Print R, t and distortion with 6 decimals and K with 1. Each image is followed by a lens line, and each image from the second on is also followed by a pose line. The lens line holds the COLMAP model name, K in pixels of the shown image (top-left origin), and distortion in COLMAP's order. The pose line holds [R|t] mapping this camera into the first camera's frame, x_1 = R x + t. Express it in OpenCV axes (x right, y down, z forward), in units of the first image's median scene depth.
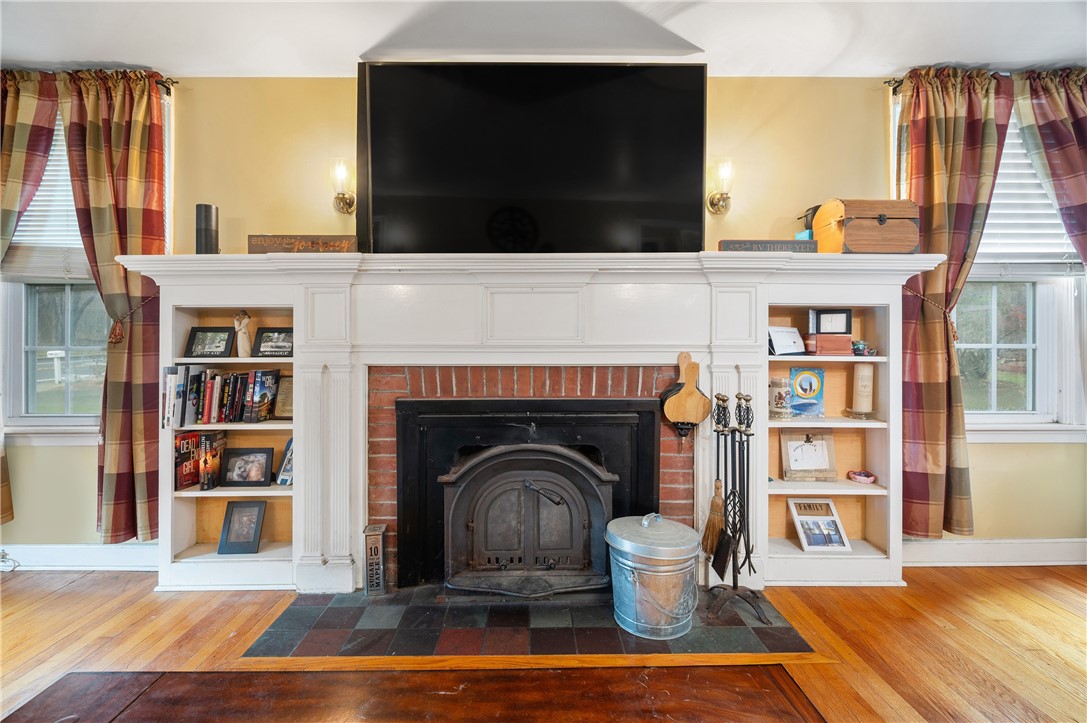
lens RADIAL K [[500.6, 0, 543.2], [0, 500.6, 341.2], [0, 0, 1]] dist [0.000076, -0.000326]
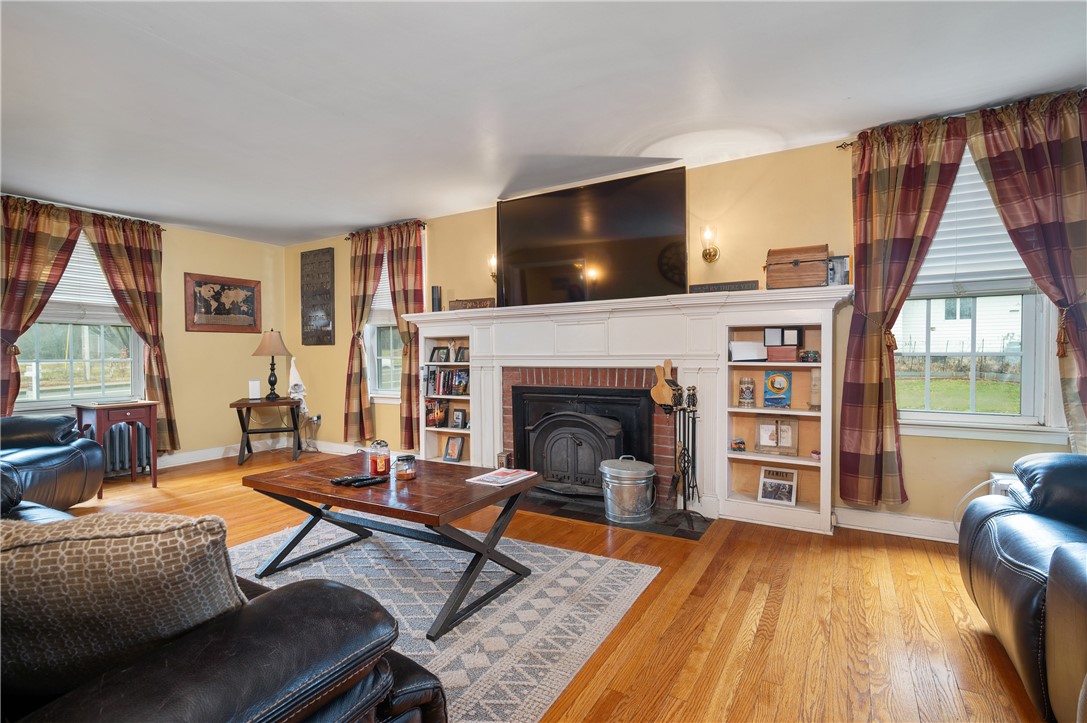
lens RADIAL K [[518.9, 0, 543.5], [0, 518.9, 361.5], [0, 0, 1]] dist [-0.001531, -0.000148]
pose [[0.853729, 0.001566, -0.520715, 0.768690], [0.011098, 0.999714, 0.021203, -0.009519], [0.520599, -0.023881, 0.853467, -0.548831]]
